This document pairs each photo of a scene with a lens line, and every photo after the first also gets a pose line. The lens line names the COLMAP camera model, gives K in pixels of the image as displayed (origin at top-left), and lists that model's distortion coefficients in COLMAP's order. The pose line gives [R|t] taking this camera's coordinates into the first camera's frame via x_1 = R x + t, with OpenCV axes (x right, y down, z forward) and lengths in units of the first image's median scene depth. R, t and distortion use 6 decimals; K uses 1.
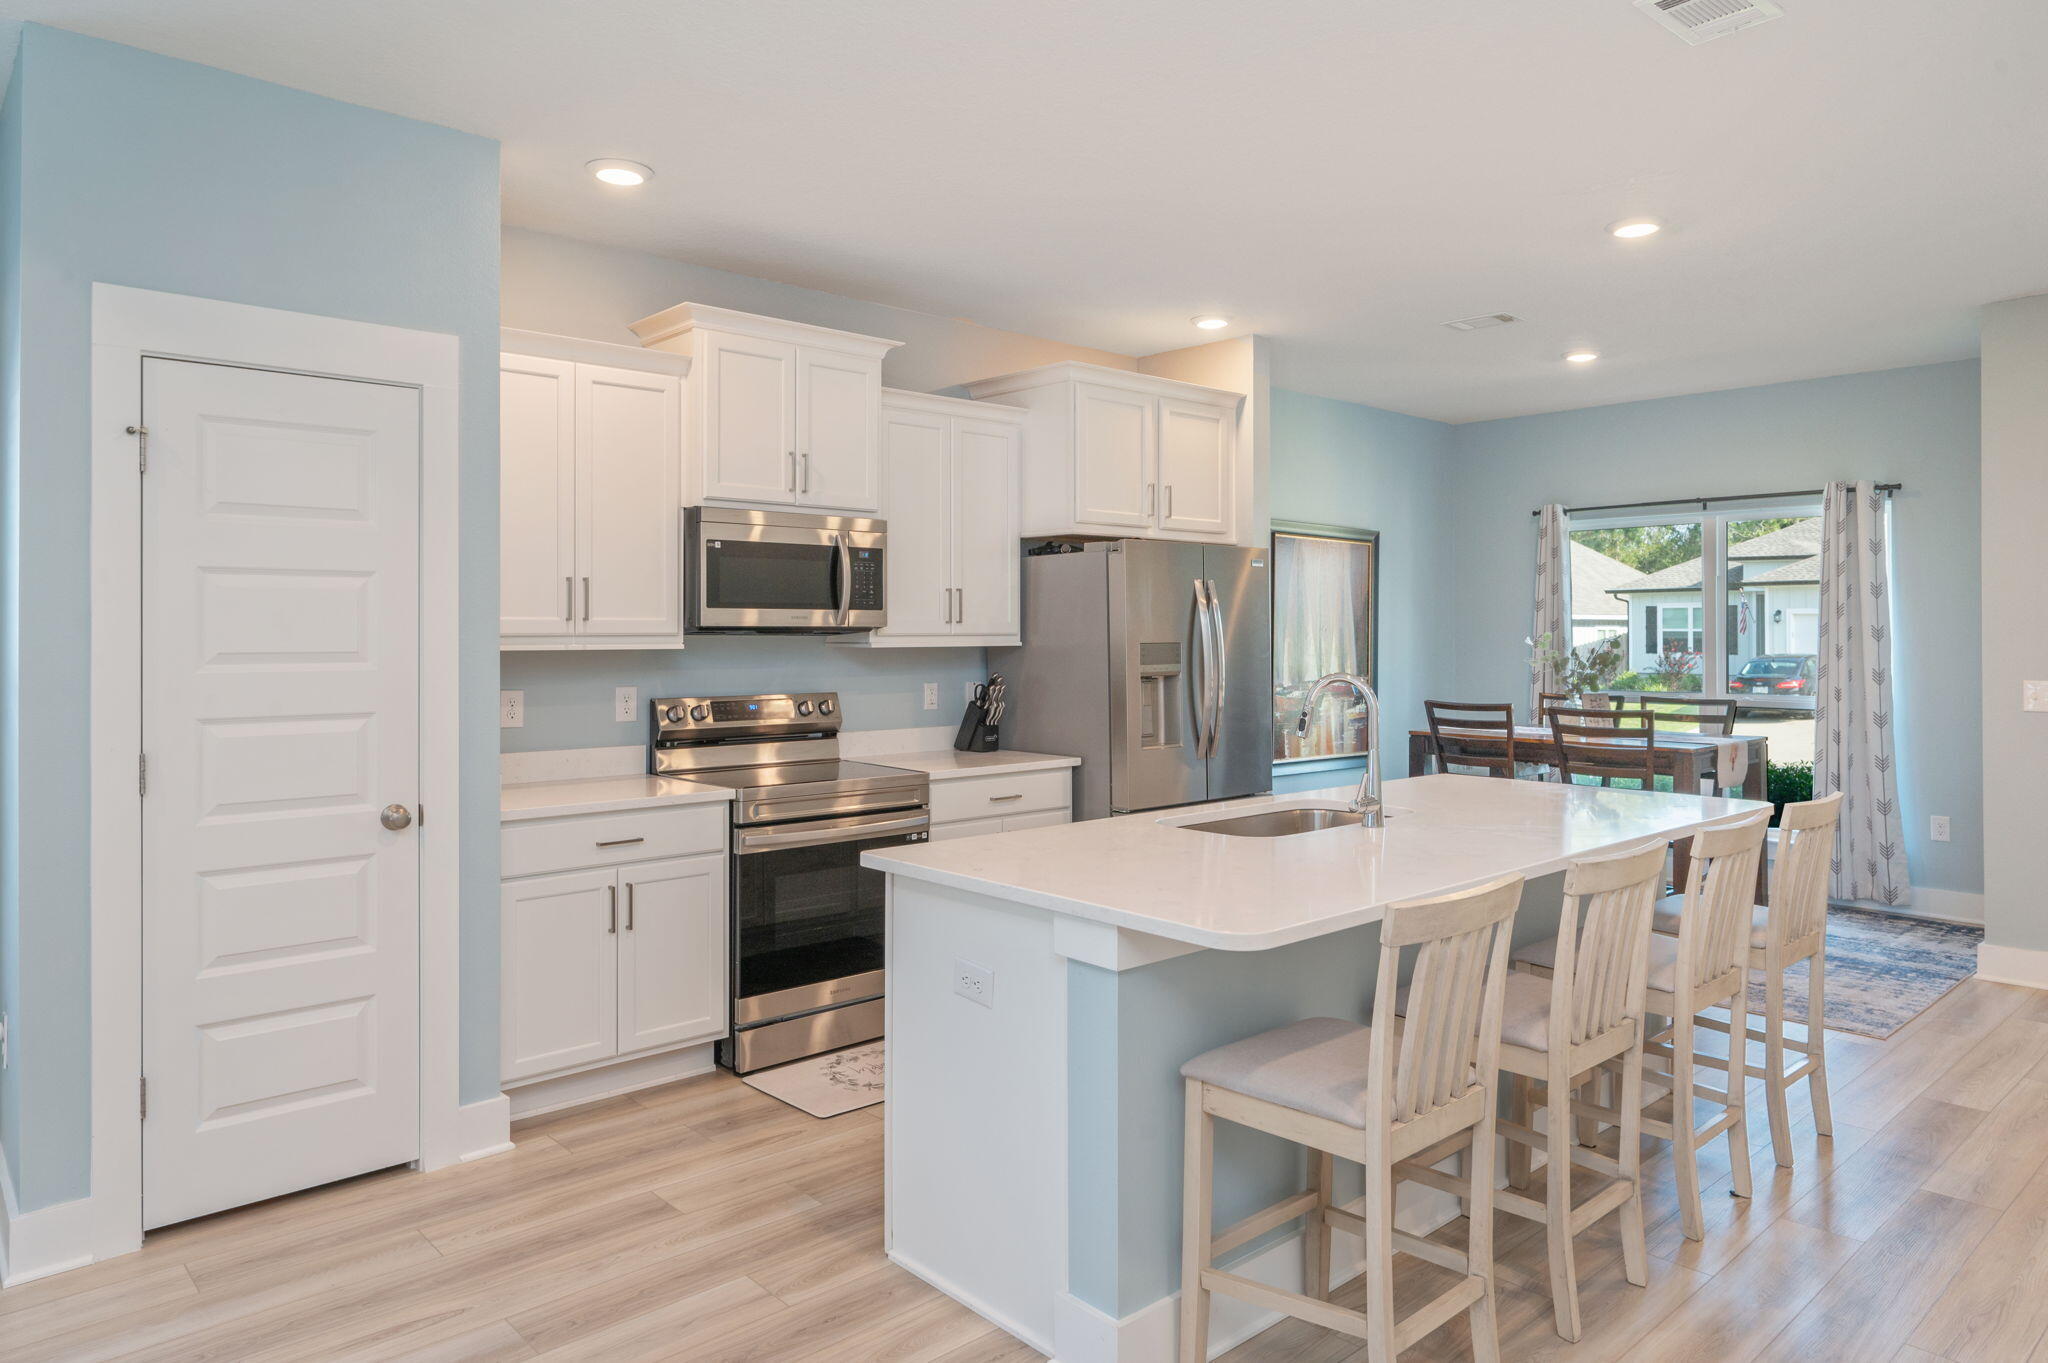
lens RADIAL K [[1297.9, 0, 1031.9], [0, 1297.9, 624.0], [0, 0, 1]] dist [-0.004052, -0.006073]
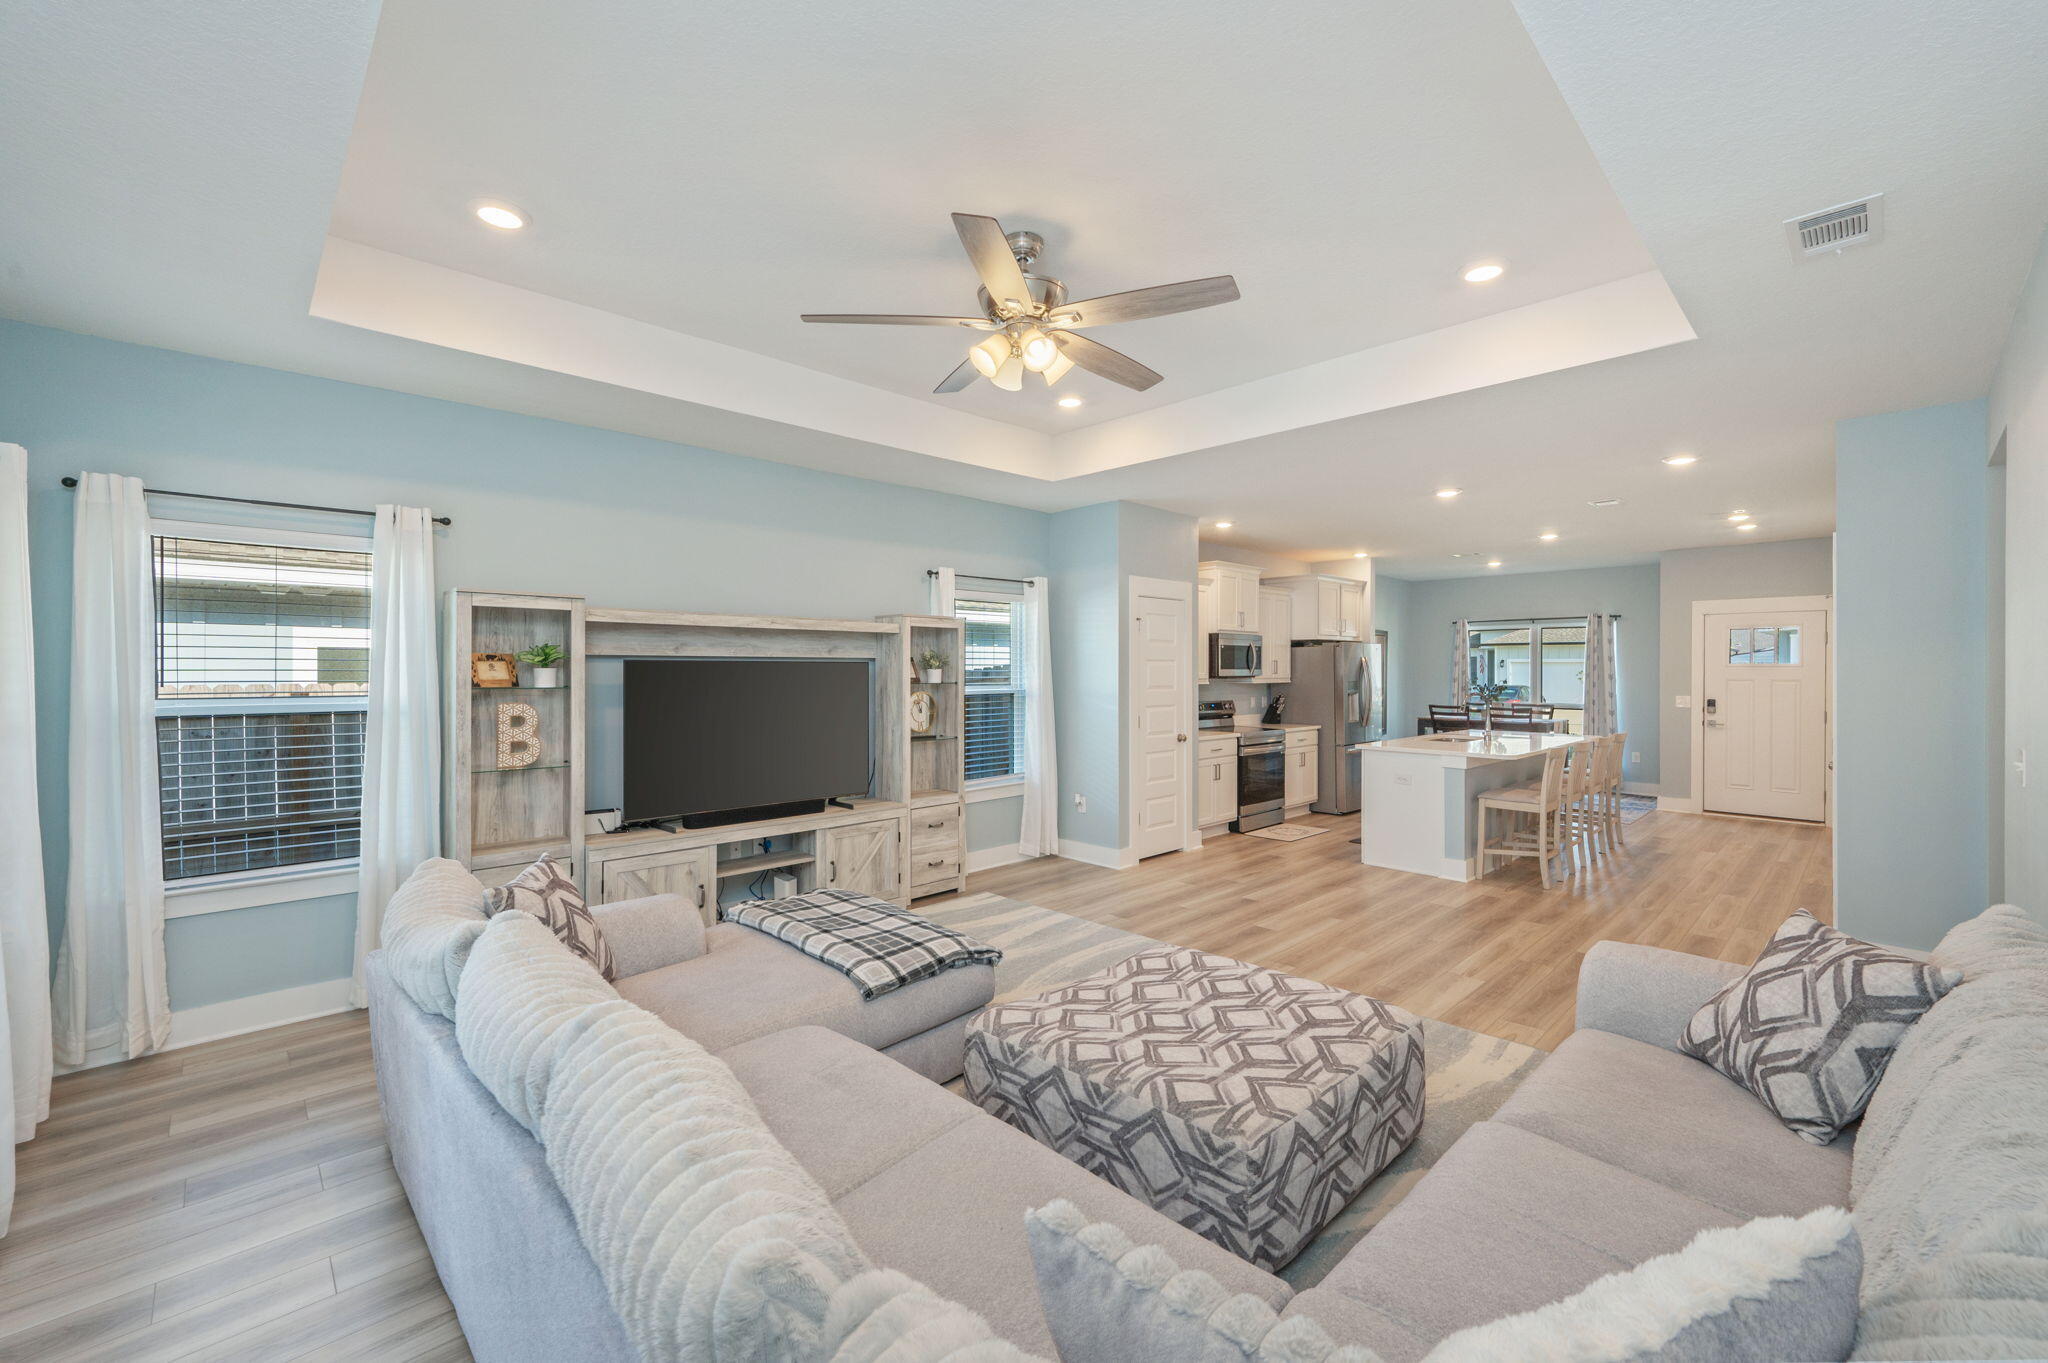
lens RADIAL K [[834.3, 0, 1029.3], [0, 834.3, 674.2], [0, 0, 1]] dist [0.003946, 0.000020]
pose [[0.999535, 0.000414, 0.030485, -0.582124], [-0.000738, 0.999943, 0.010623, -0.016824], [-0.030479, -0.010641, 0.999479, -0.637968]]
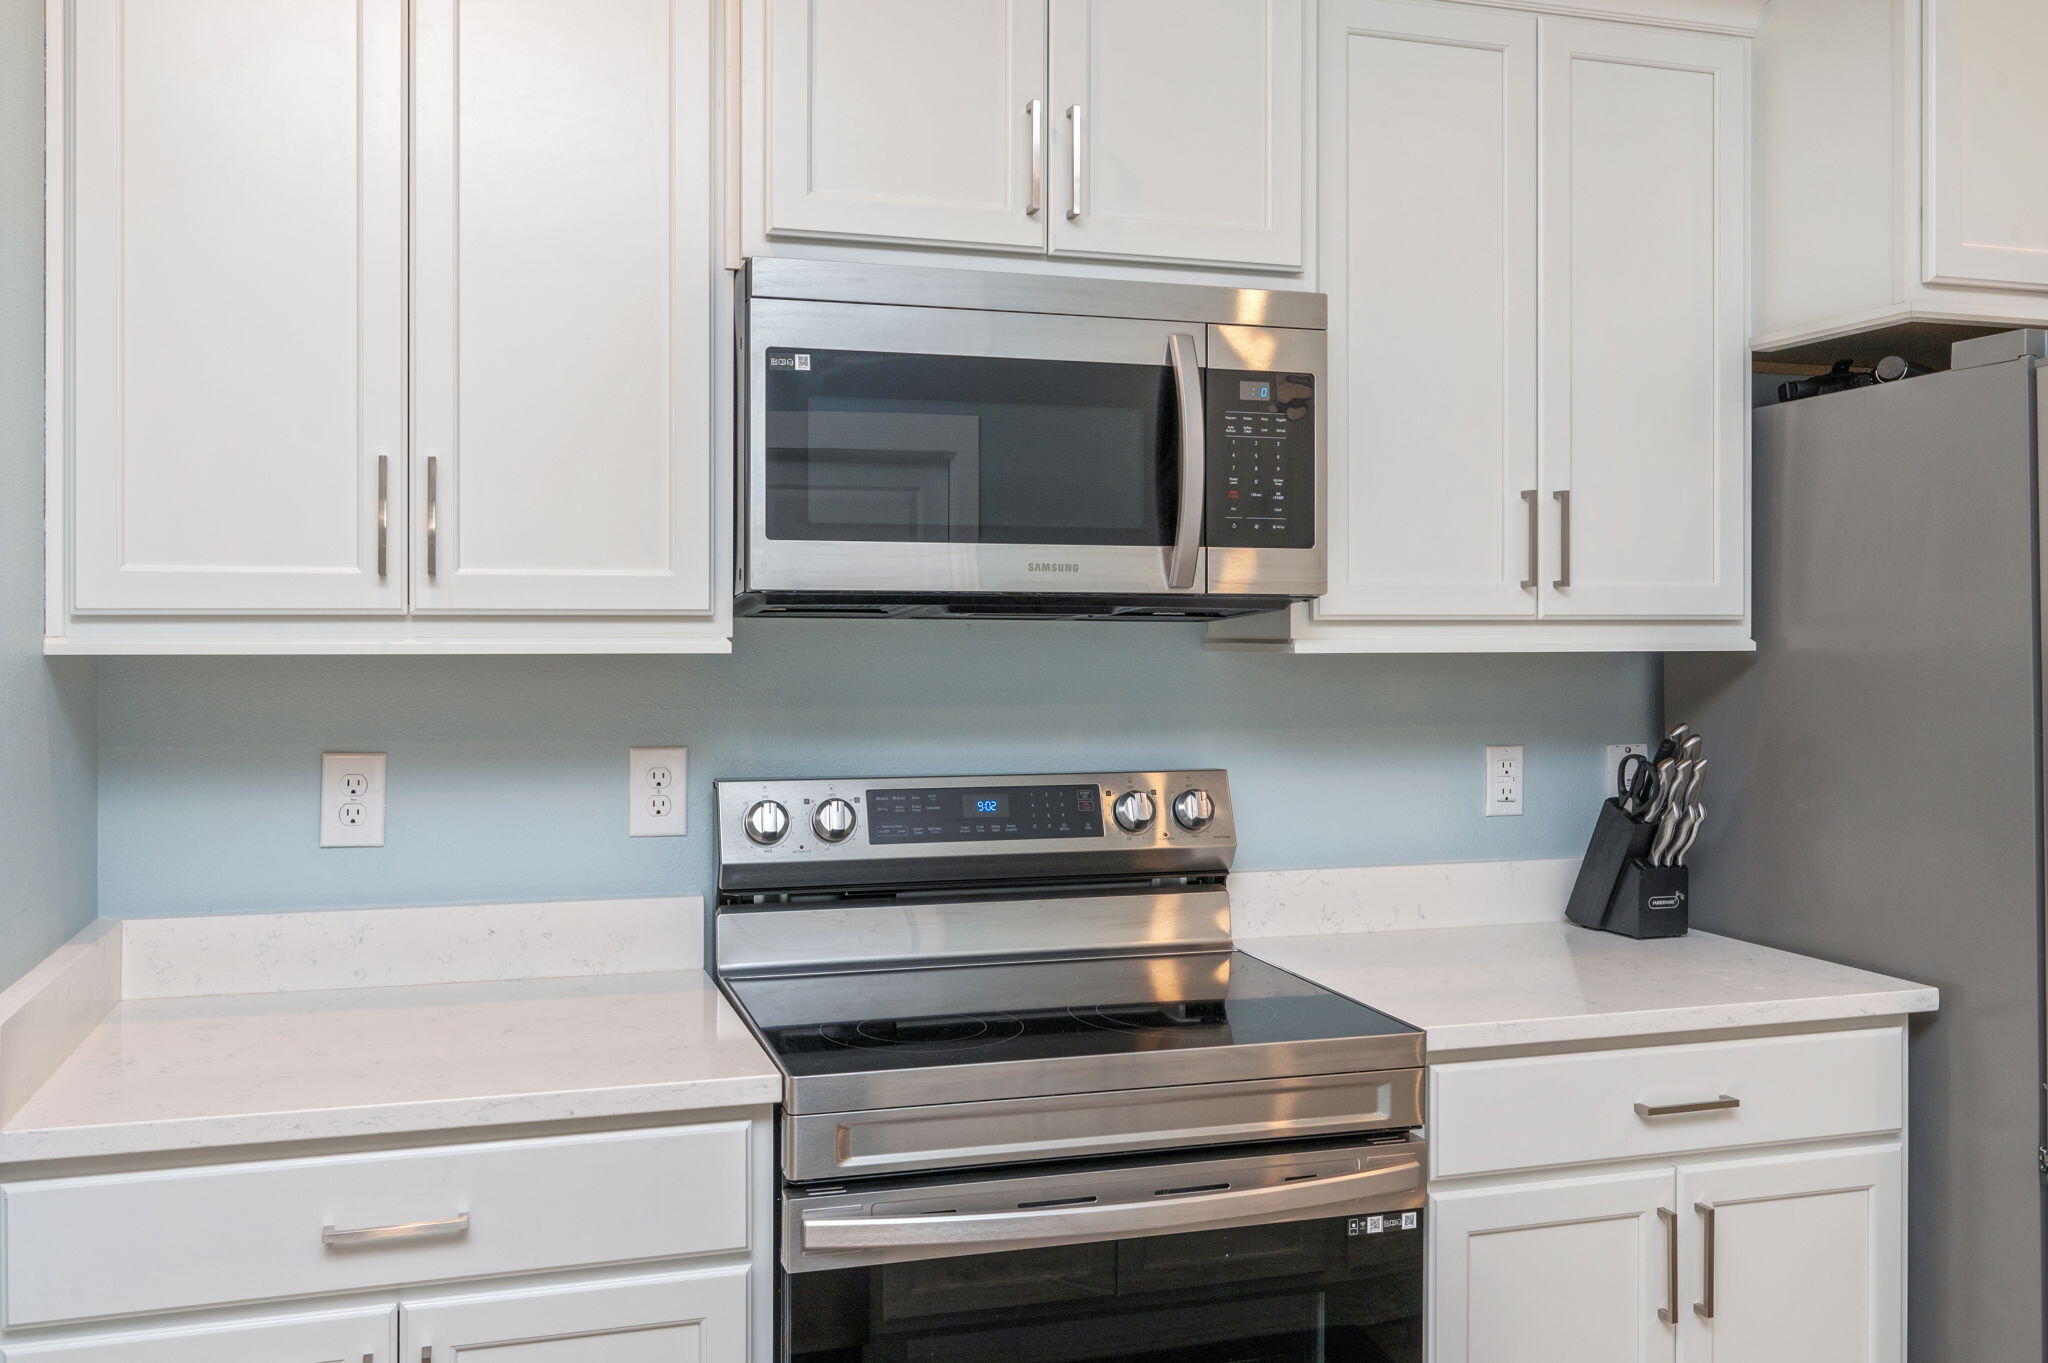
lens RADIAL K [[1710.7, 0, 1039.1], [0, 1710.7, 655.8], [0, 0, 1]] dist [-0.003867, -0.009988]
pose [[0.903592, 0.005613, -0.428356, 0.015801], [0.002324, 0.999835, 0.018004, 0.009097], [0.428387, -0.017263, 0.903431, 0.491377]]
